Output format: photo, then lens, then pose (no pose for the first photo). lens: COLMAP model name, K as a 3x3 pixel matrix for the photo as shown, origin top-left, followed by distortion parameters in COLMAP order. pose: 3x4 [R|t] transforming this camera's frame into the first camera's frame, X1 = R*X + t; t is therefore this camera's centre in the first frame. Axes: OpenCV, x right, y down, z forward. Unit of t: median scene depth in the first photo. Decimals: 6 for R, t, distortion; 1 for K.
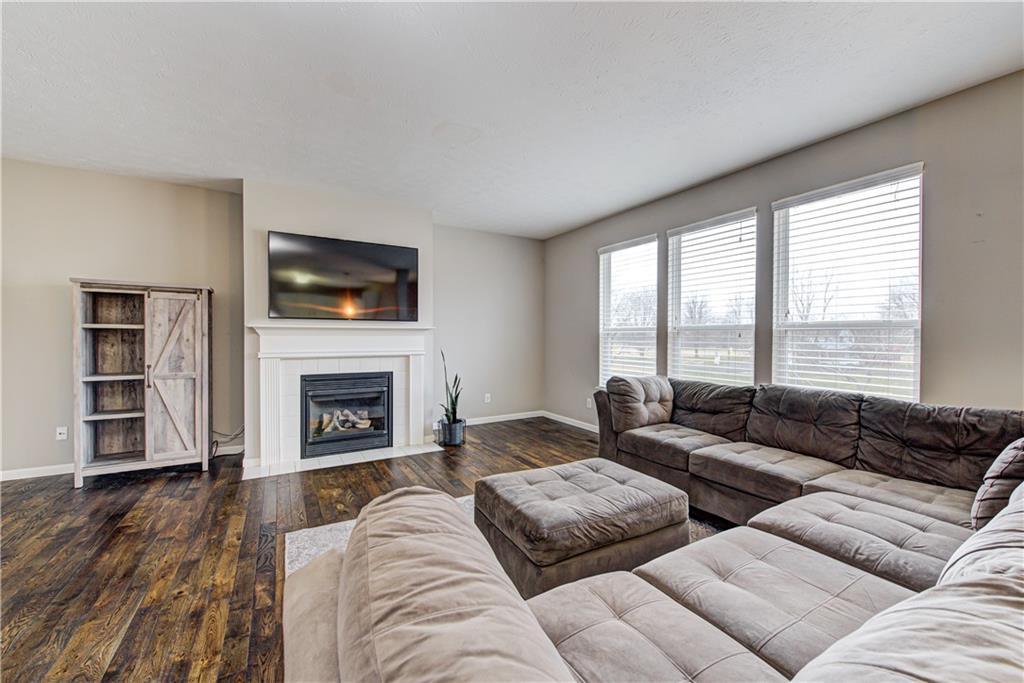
lens RADIAL K [[401.6, 0, 508.4], [0, 401.6, 341.3], [0, 0, 1]] dist [-0.001973, -0.001300]
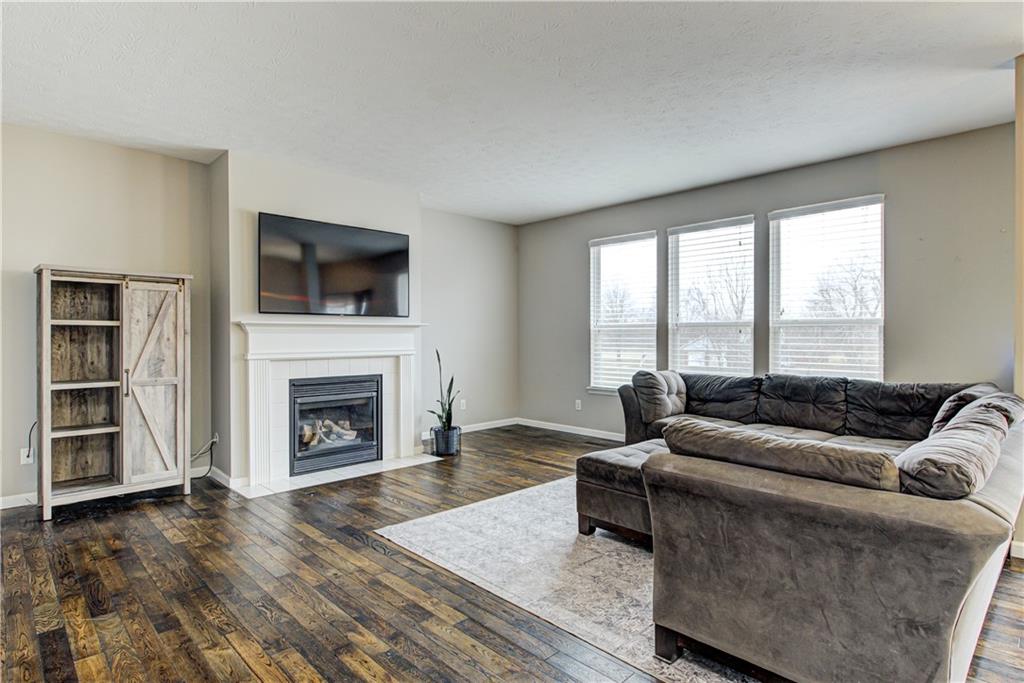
lens RADIAL K [[537.3, 0, 506.0], [0, 537.3, 341.1], [0, 0, 1]] dist [-0.006105, 0.000791]
pose [[0.971902, -0.007578, 0.235264, -0.378893], [0.008227, 0.999965, -0.001777, 0.008930], [-0.235242, 0.003663, 0.971930, -0.261985]]
